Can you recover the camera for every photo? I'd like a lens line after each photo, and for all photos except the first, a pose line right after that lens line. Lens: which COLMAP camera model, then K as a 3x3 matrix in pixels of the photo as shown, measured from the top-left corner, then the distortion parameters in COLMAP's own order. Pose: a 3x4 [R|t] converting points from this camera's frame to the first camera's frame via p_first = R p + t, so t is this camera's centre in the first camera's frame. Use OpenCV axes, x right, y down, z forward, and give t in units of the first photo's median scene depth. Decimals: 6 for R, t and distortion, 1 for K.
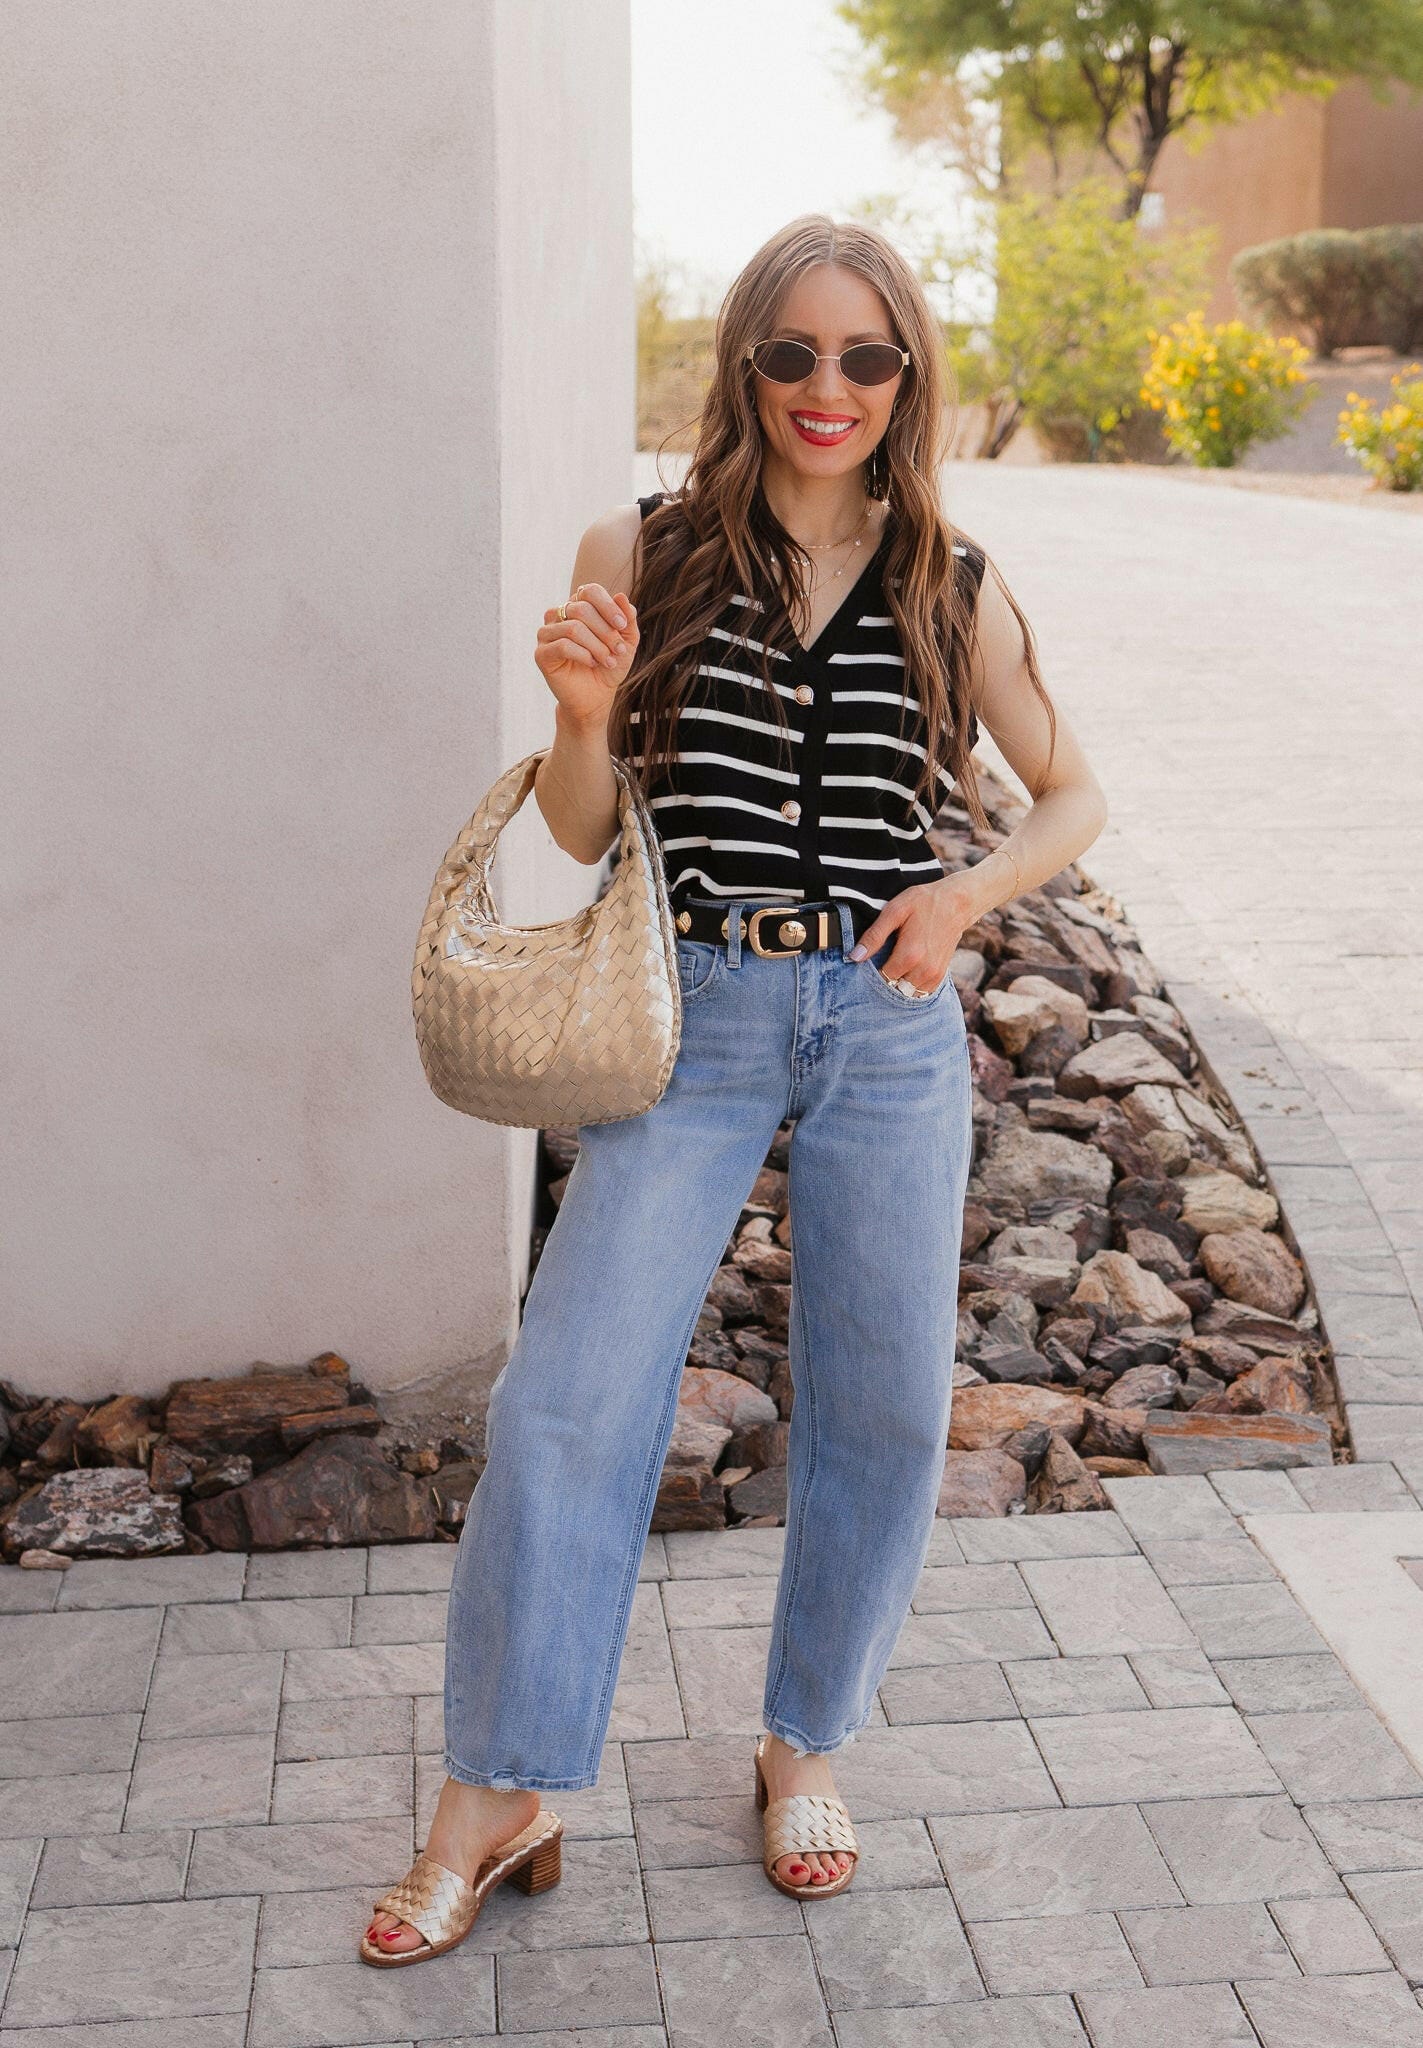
lens RADIAL K [[3059.5, 0, 892.2], [0, 3059.5, 1077.5], [0, 0, 1]] dist [0.022437, -0.030676]
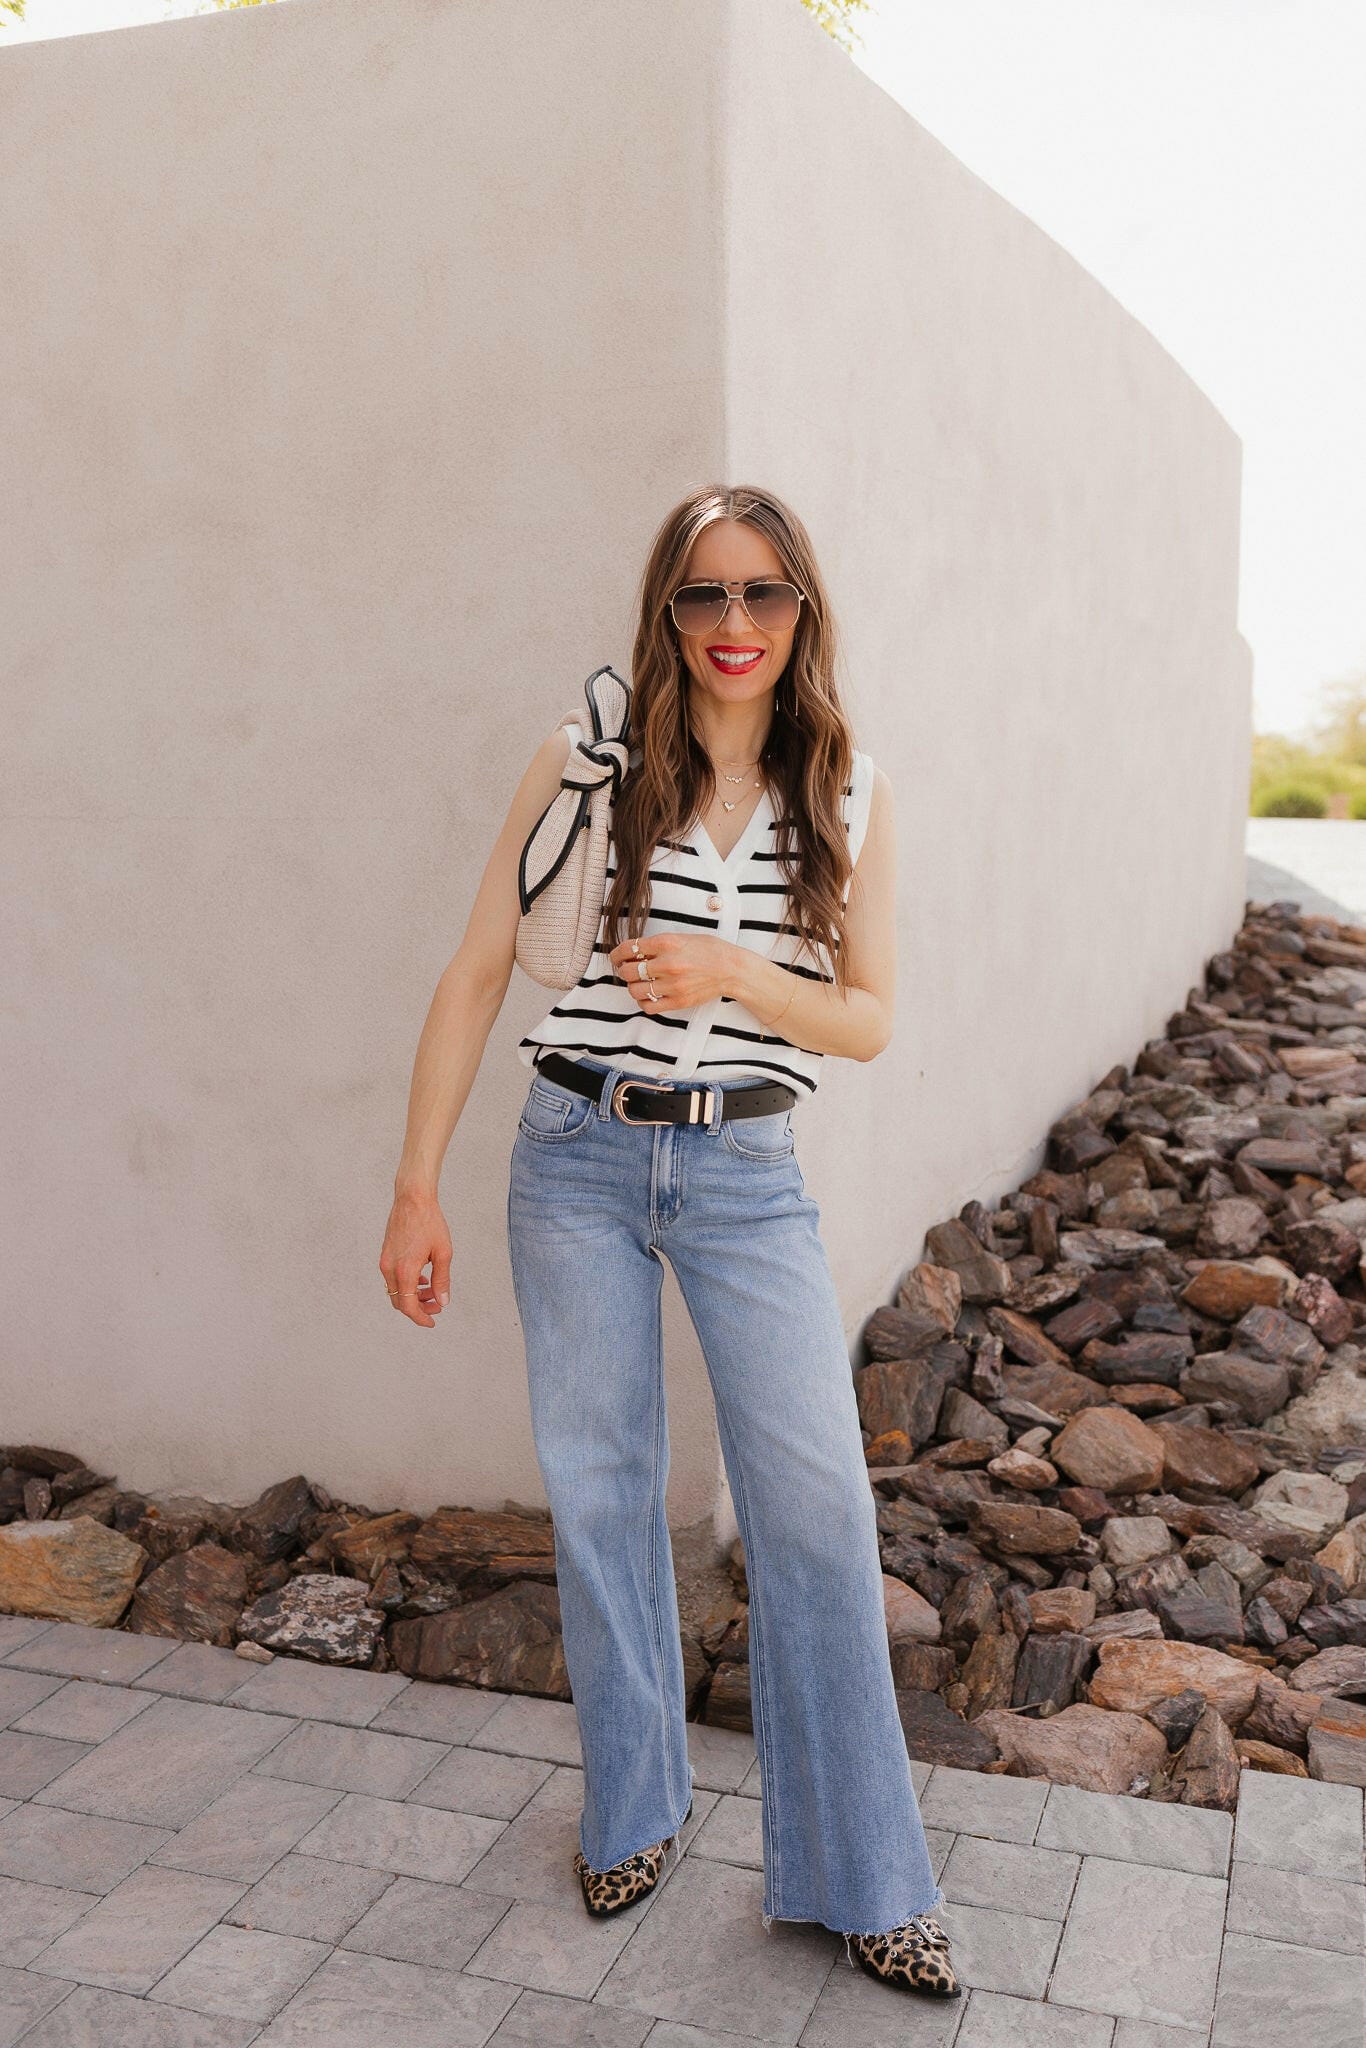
lens RADIAL K [[1965.2, 0, 687.8], [0, 1965.2, 1012.2], [0, 0, 1]] dist [0.013819, -0.022719]
pose [[0.888919, 0.048009, -0.455542, 0.175728], [-0.098617, 0.991229, -0.087970, -0.029723], [0.447323, 0.123123, 0.885857, 0.341130]]
